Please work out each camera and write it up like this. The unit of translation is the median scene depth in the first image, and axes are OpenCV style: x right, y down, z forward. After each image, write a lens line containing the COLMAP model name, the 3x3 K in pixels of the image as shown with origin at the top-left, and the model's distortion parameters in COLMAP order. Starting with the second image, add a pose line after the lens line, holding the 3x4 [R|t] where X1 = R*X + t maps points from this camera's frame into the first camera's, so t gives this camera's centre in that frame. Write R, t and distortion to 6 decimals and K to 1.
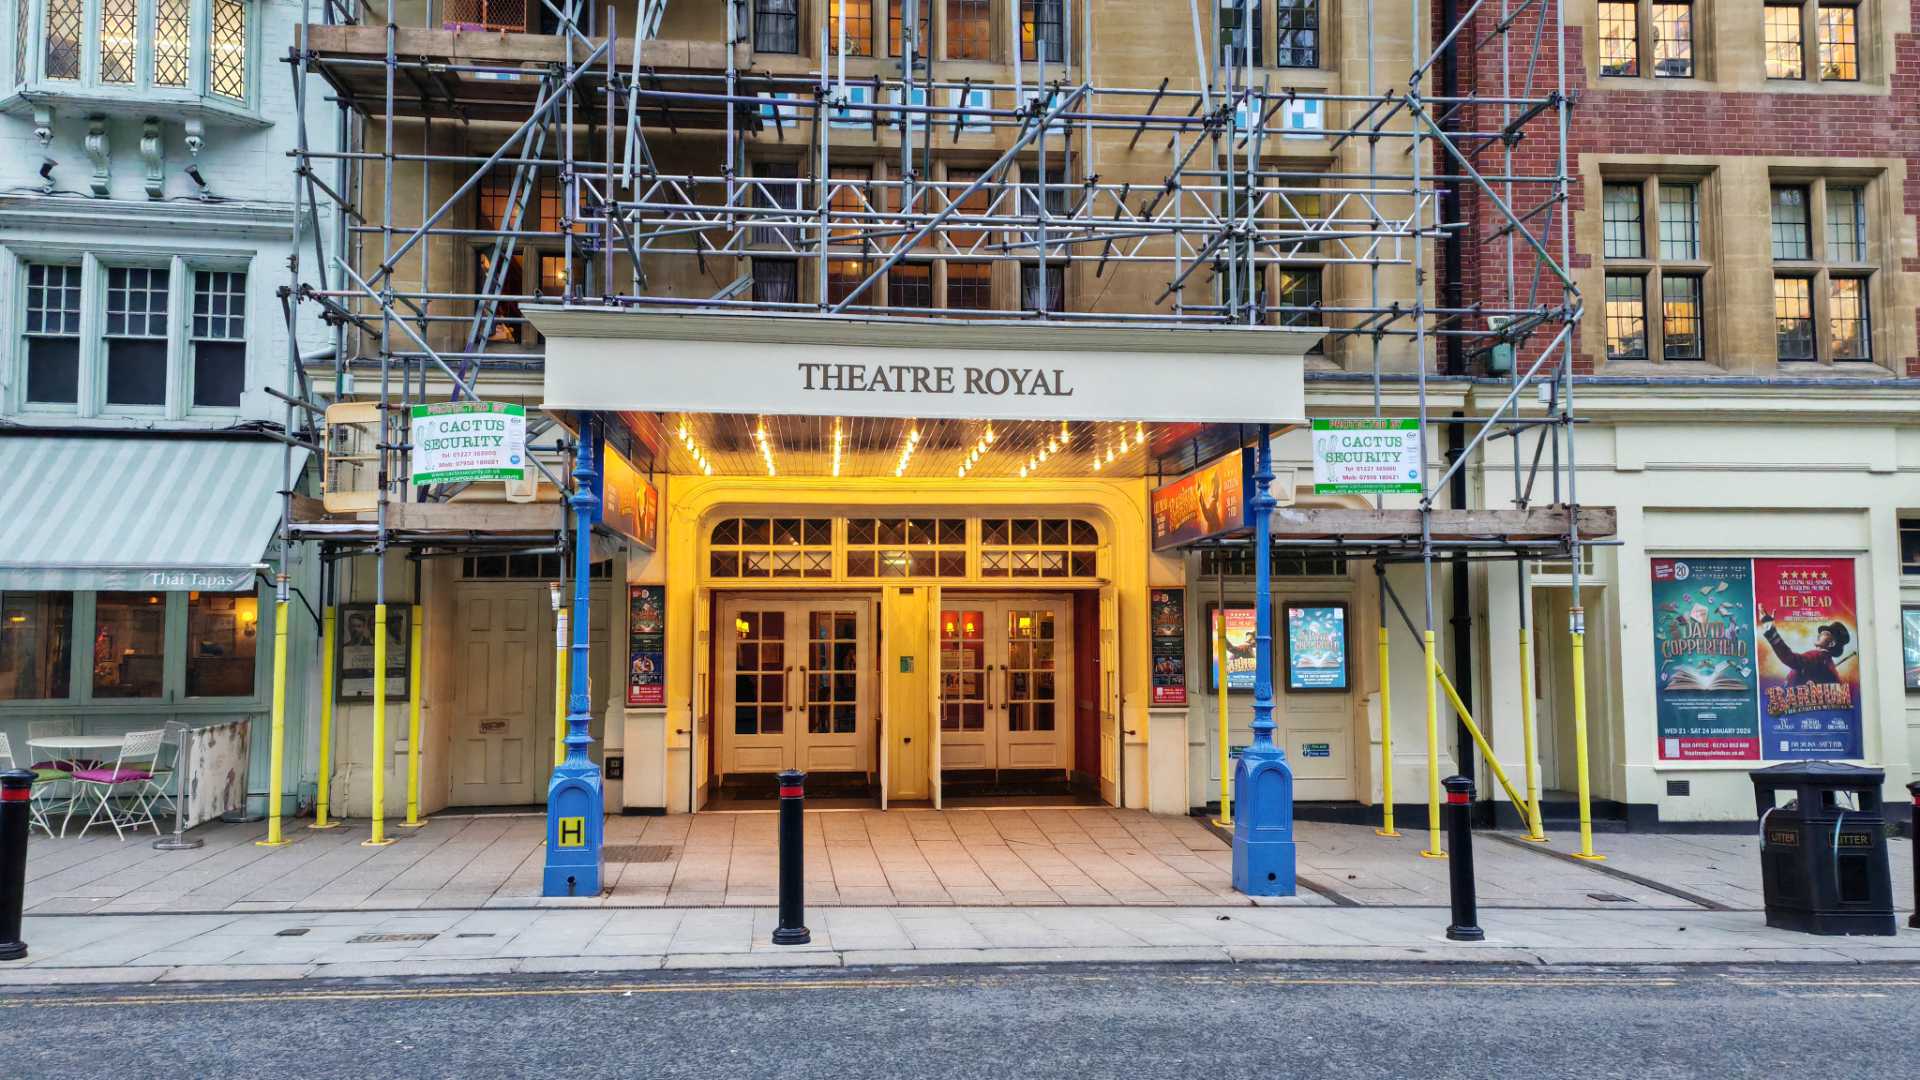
lens RADIAL K [[1419.7, 0, 954.8], [0, 1419.7, 551.1], [0, 0, 1]] dist [0.007423, -0.003851]
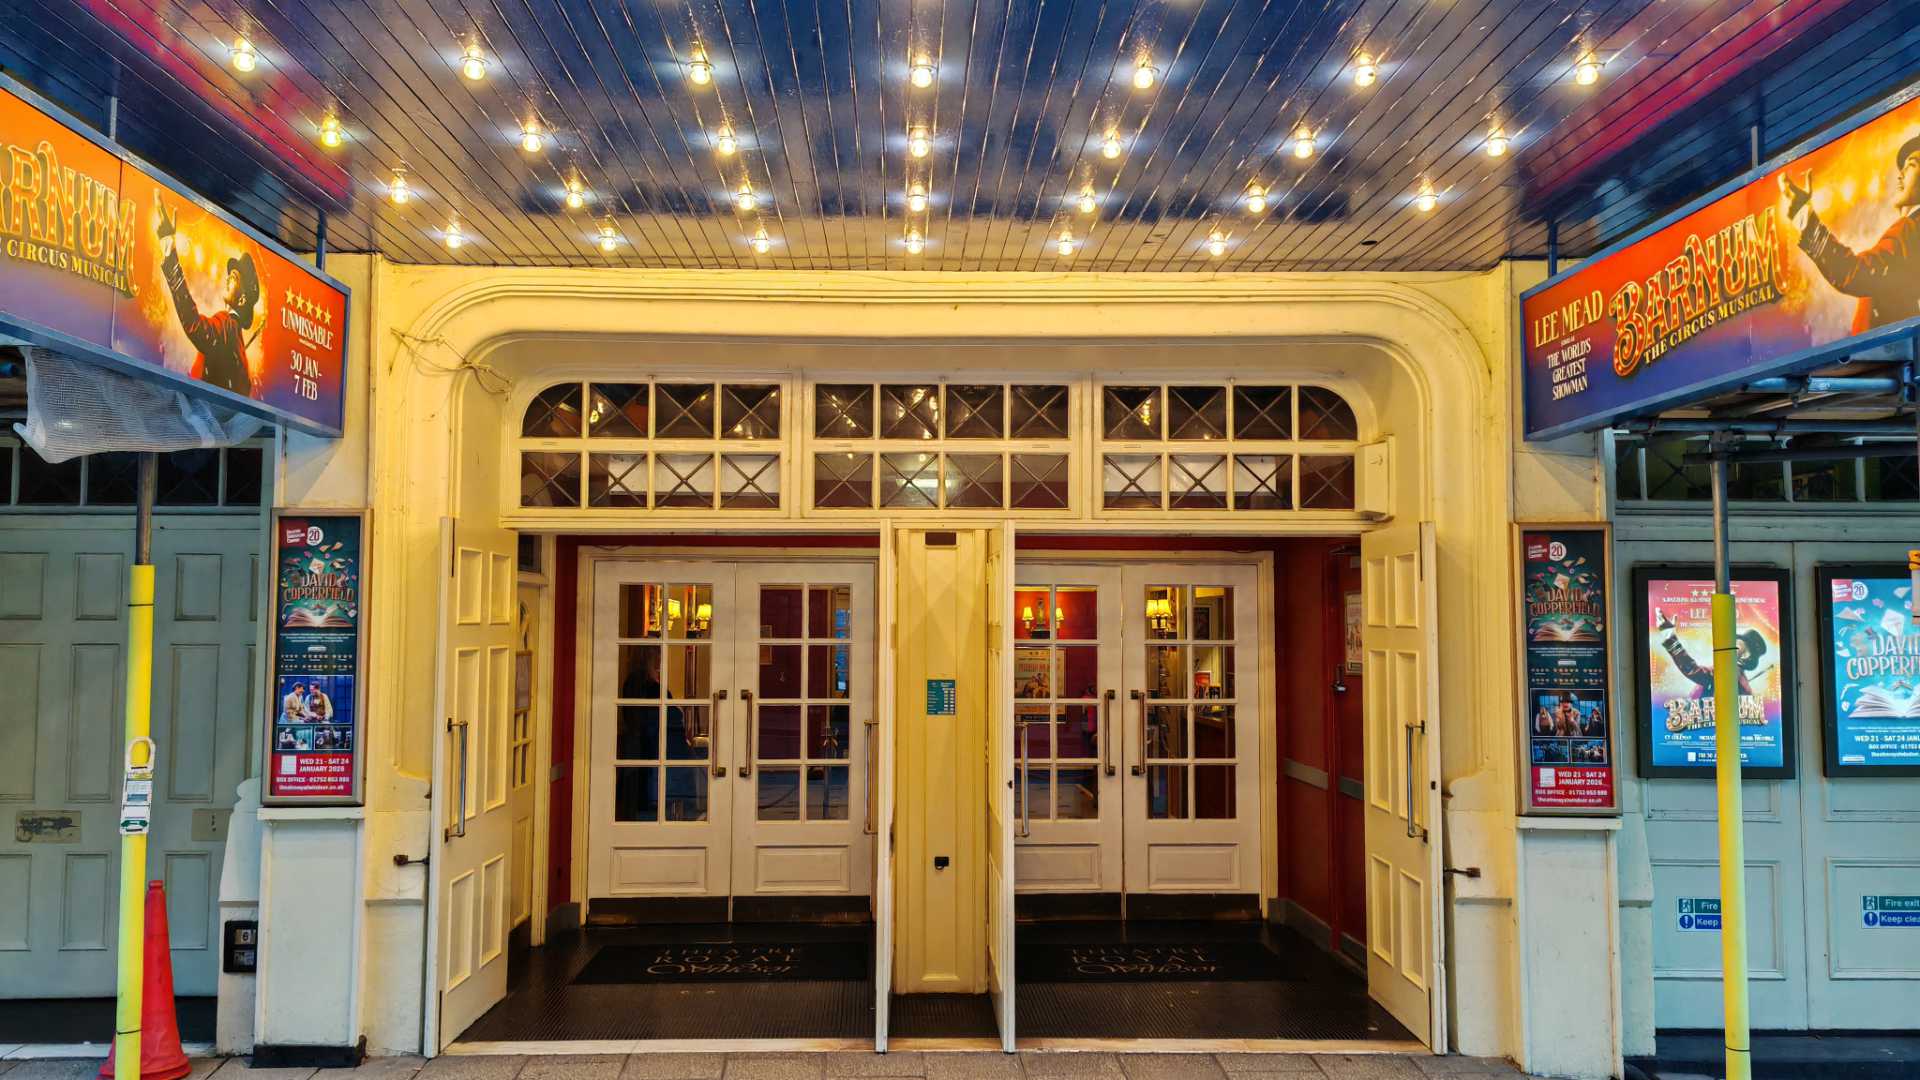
lens RADIAL K [[1419.7, 0, 954.8], [0, 1419.7, 551.1], [0, 0, 1]] dist [0.007423, -0.003851]
pose [[0.998674, 0.003266, -0.051382, -0.005710], [-0.002659, 0.999926, 0.011885, 0.026555], [0.051417, -0.011733, 0.998608, 0.537749]]
